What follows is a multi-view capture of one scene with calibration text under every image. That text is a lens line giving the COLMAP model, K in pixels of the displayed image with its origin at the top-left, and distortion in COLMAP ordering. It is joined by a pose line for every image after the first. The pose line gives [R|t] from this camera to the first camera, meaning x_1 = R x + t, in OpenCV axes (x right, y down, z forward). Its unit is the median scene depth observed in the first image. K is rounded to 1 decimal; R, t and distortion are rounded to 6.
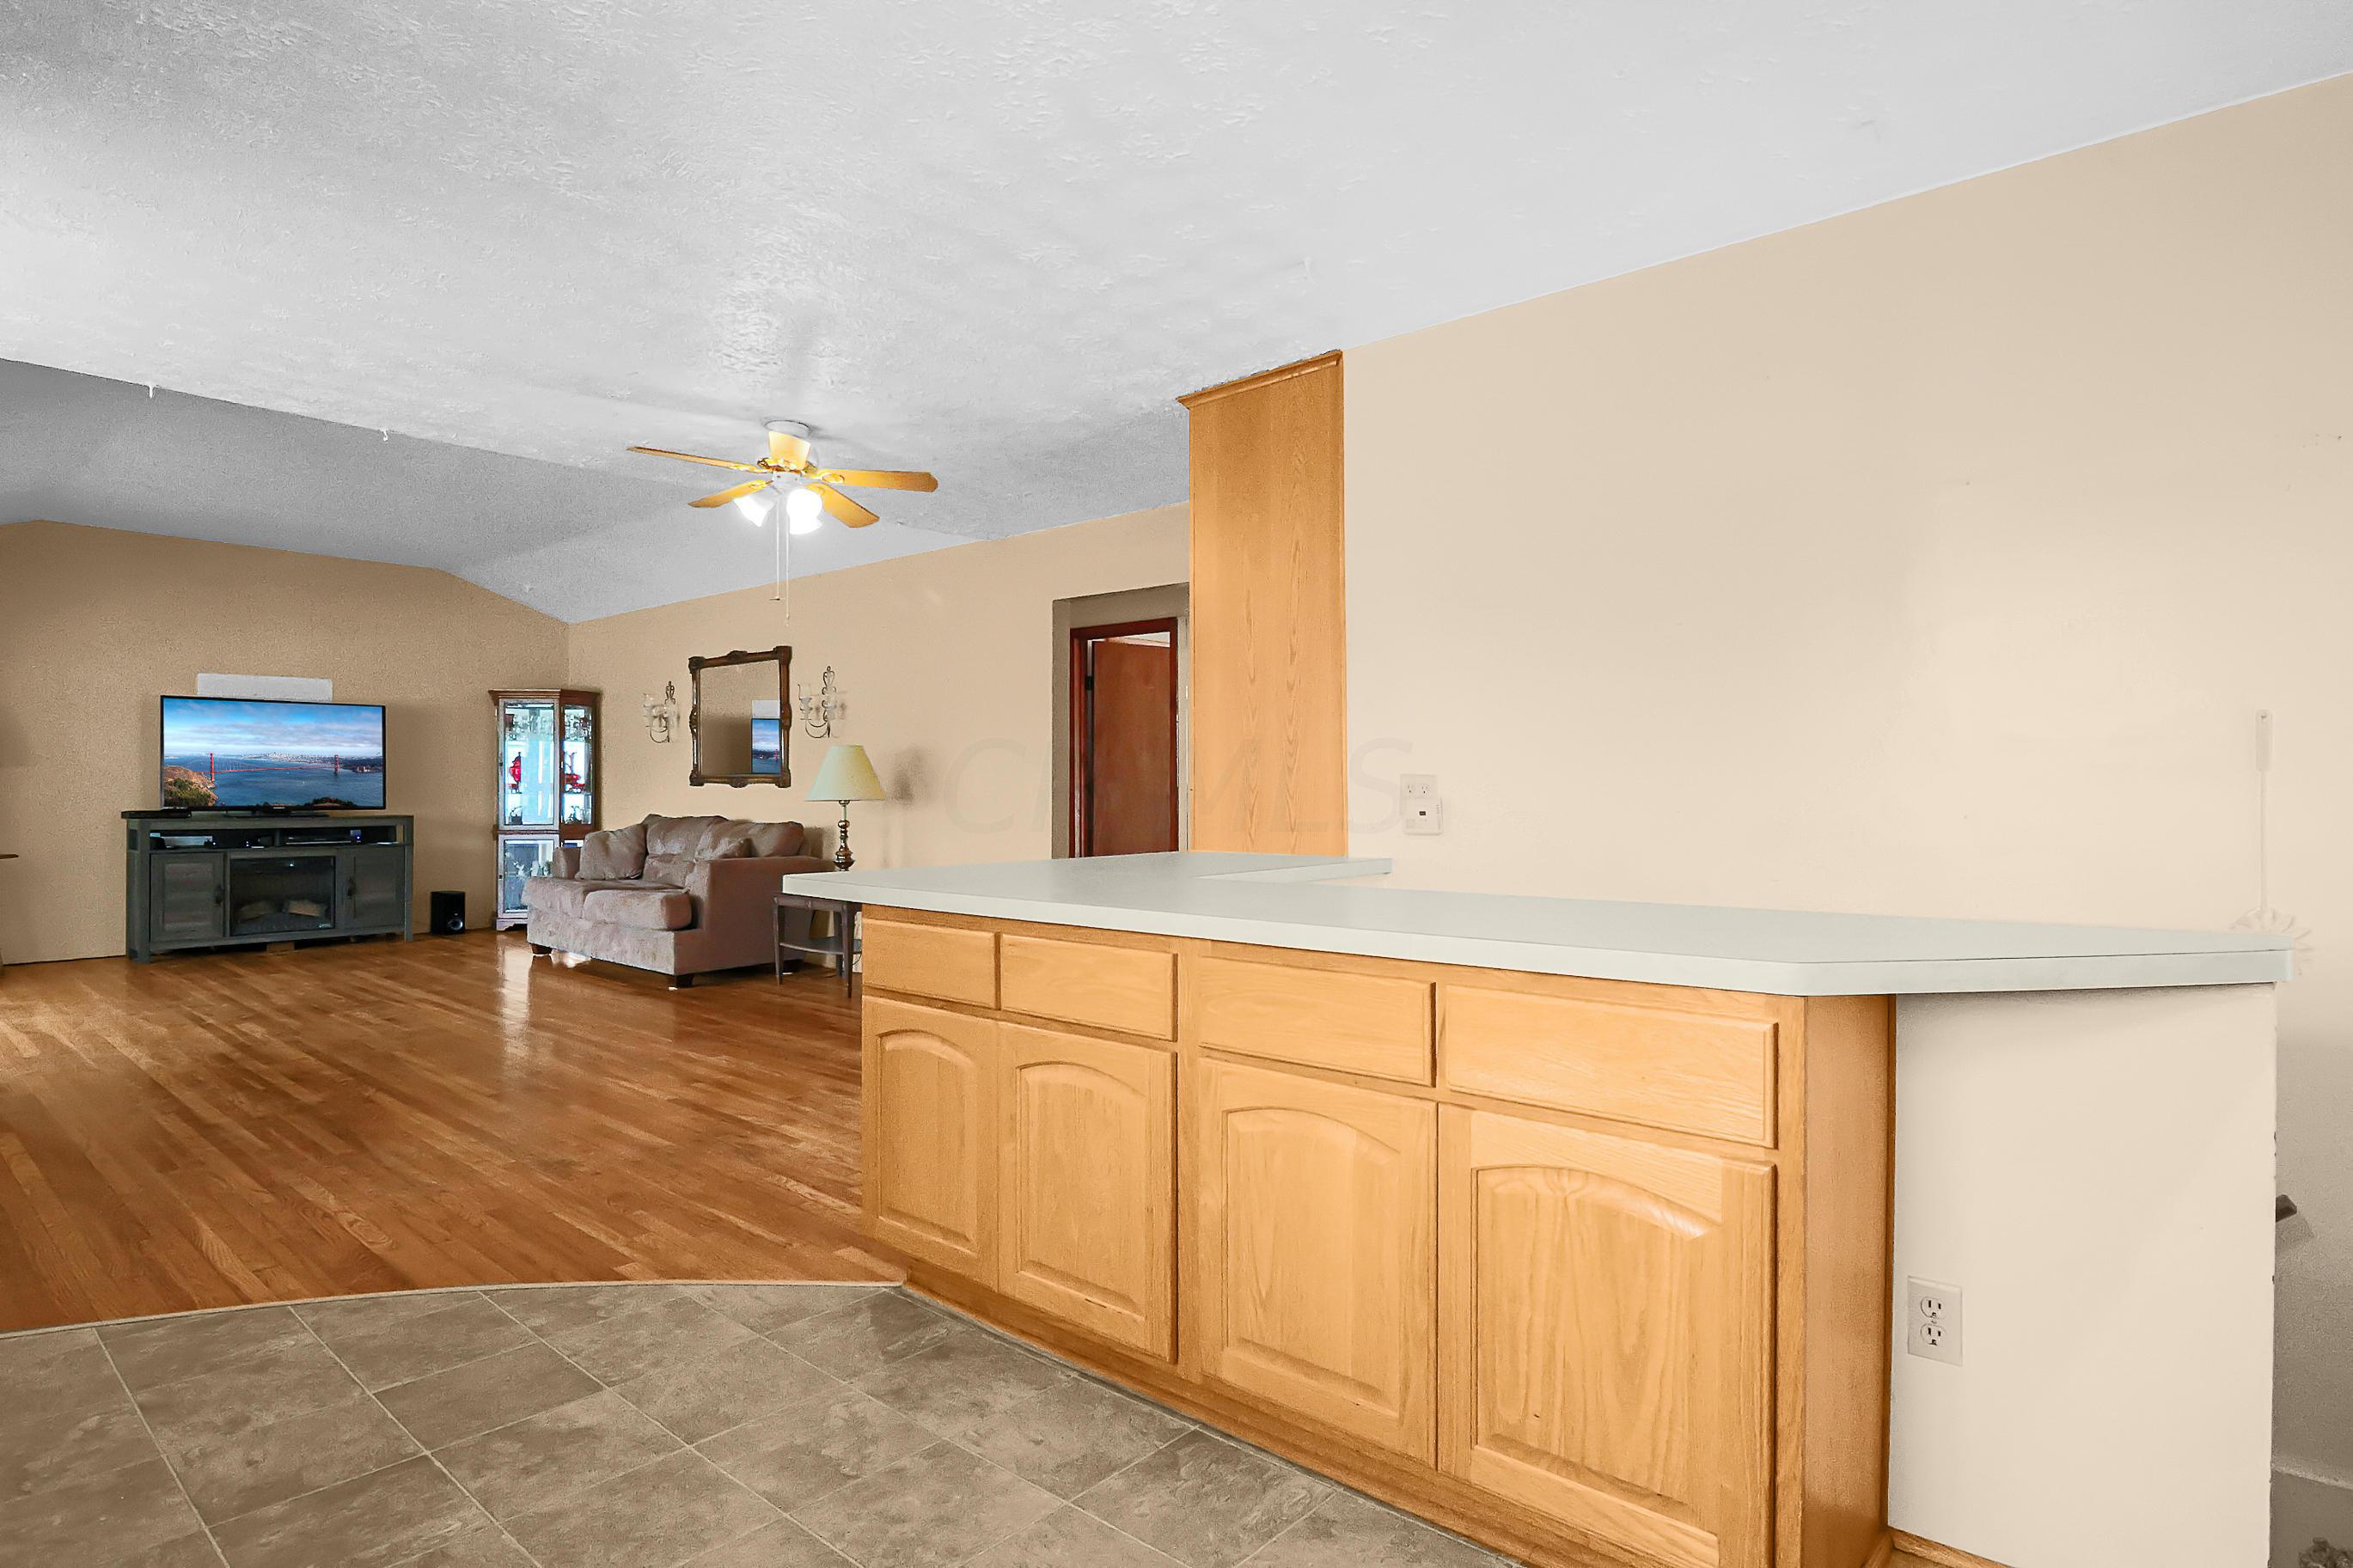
lens RADIAL K [[1237.7, 0, 1174.8], [0, 1237.7, 787.1], [0, 0, 1]] dist [-0.007162, -0.004202]
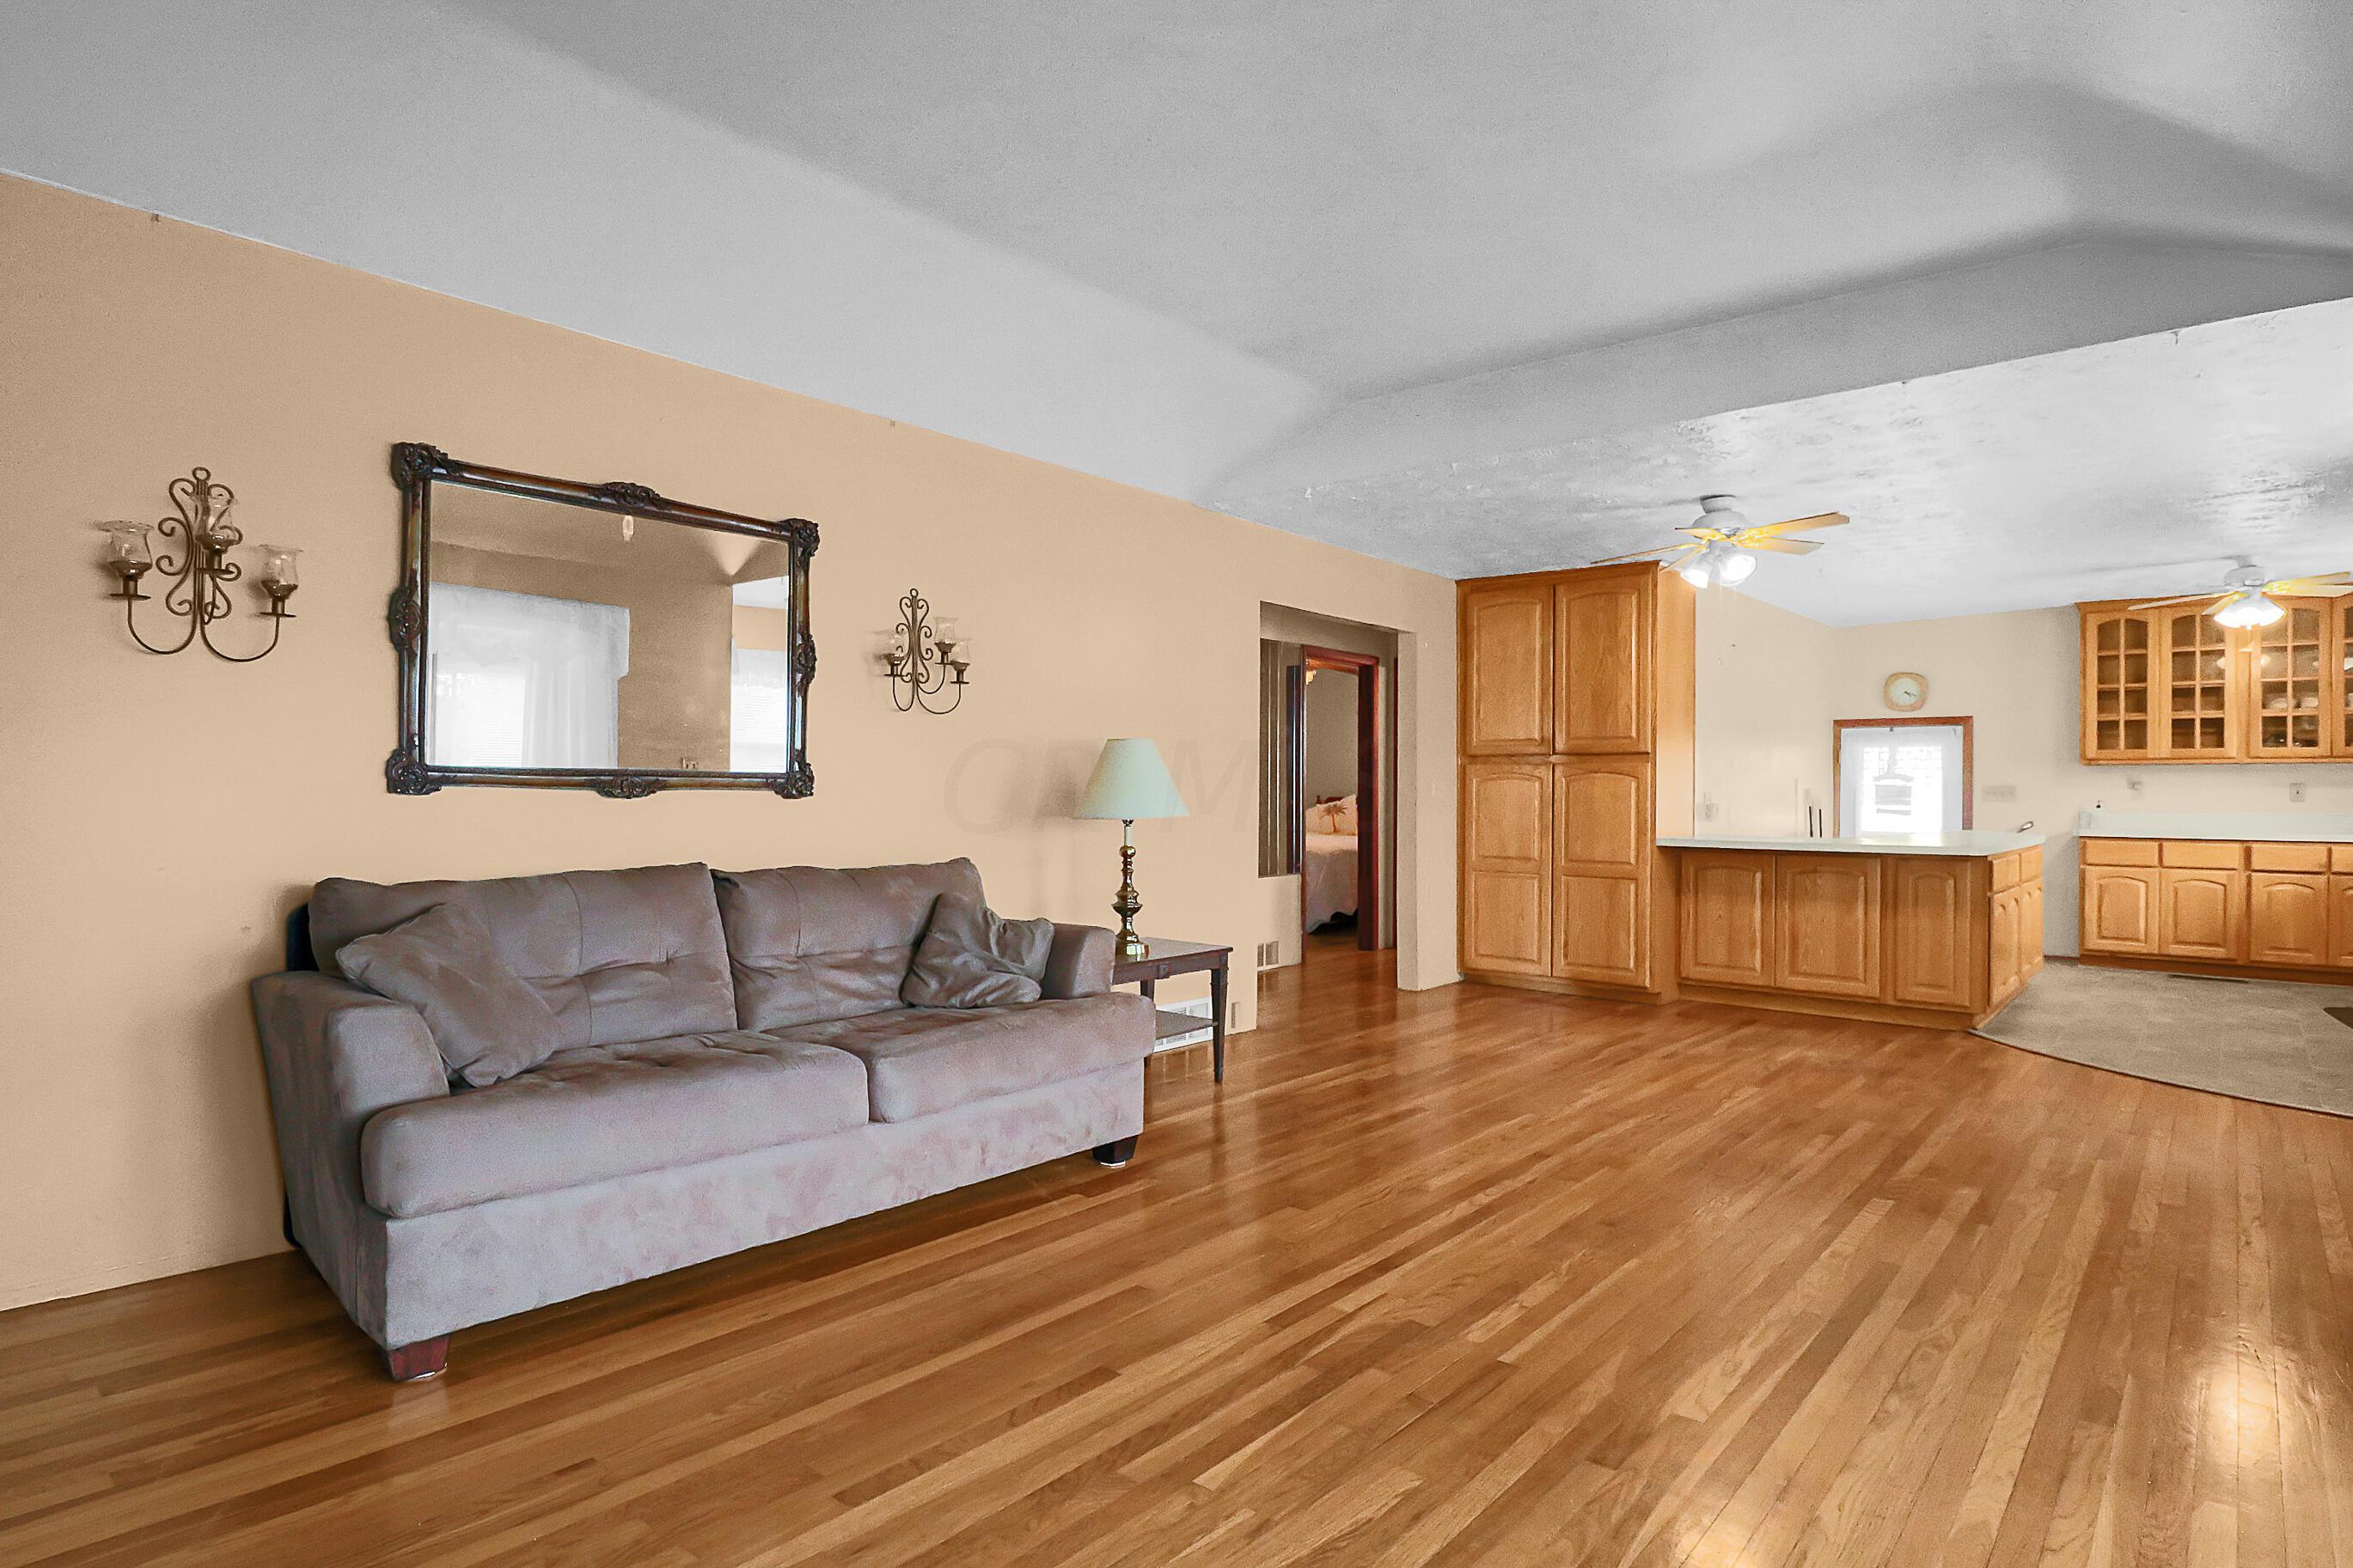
lens RADIAL K [[1237.7, 0, 1192.8], [0, 1237.7, 788.8], [0, 0, 1]] dist [-0.007162, -0.004202]
pose [[-0.020271, 0.005756, 0.999778, -1.068658], [-0.005940, 0.999965, -0.005878, -0.001961], [-0.999777, -0.006058, -0.020236, 1.092652]]
